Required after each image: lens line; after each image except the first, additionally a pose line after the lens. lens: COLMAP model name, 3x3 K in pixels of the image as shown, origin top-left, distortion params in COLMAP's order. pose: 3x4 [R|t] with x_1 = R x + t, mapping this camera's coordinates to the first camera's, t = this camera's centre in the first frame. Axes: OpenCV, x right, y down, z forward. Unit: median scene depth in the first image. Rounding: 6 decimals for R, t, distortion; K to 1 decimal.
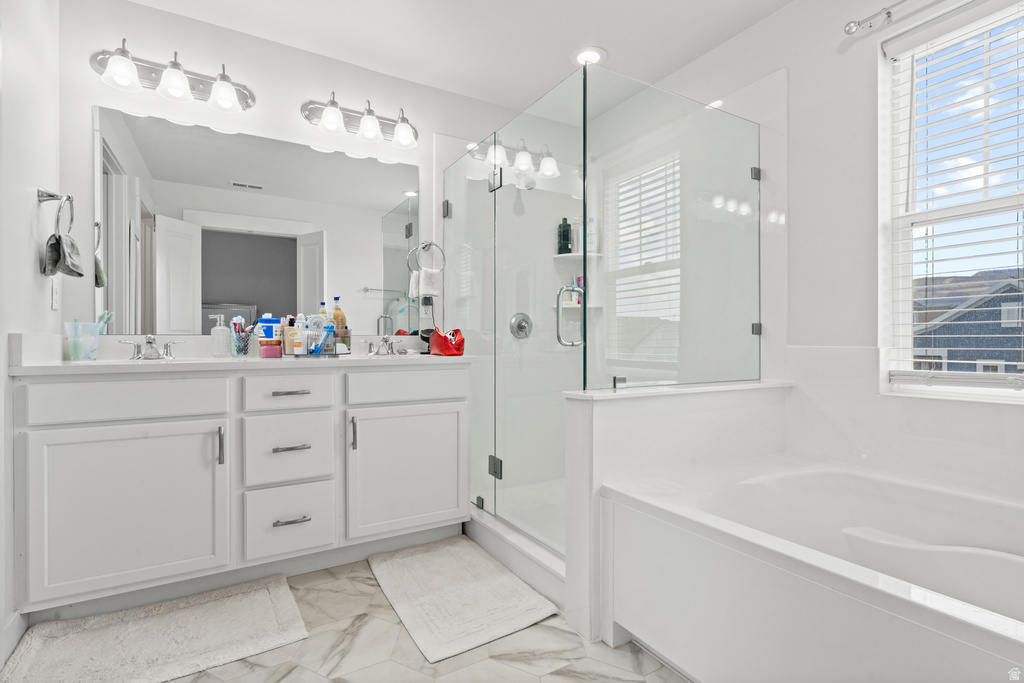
lens RADIAL K [[493.0, 0, 514.0], [0, 493.0, 345.5], [0, 0, 1]] dist [-0.003256, 0.001477]
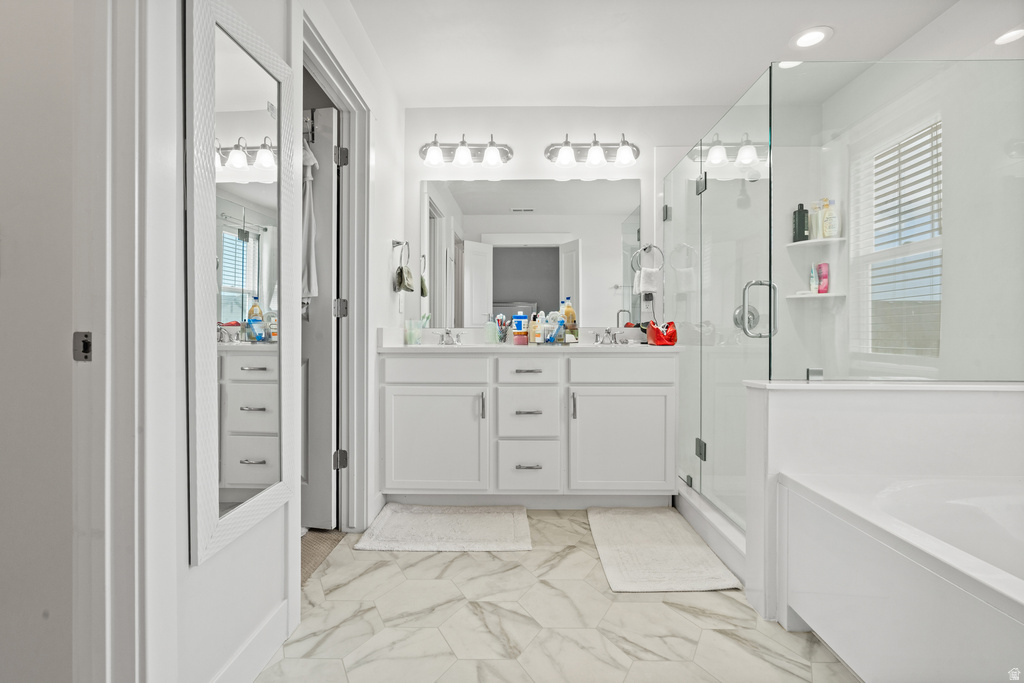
lens RADIAL K [[470.9, 0, 510.8], [0, 470.9, 337.0], [0, 0, 1]] dist [-0.011328, 0.004409]
pose [[0.848267, 0.006523, -0.529528, 0.177816], [-0.005625, 0.999979, 0.003308, -0.000512], [0.529539, 0.000172, 0.848286, -0.108220]]
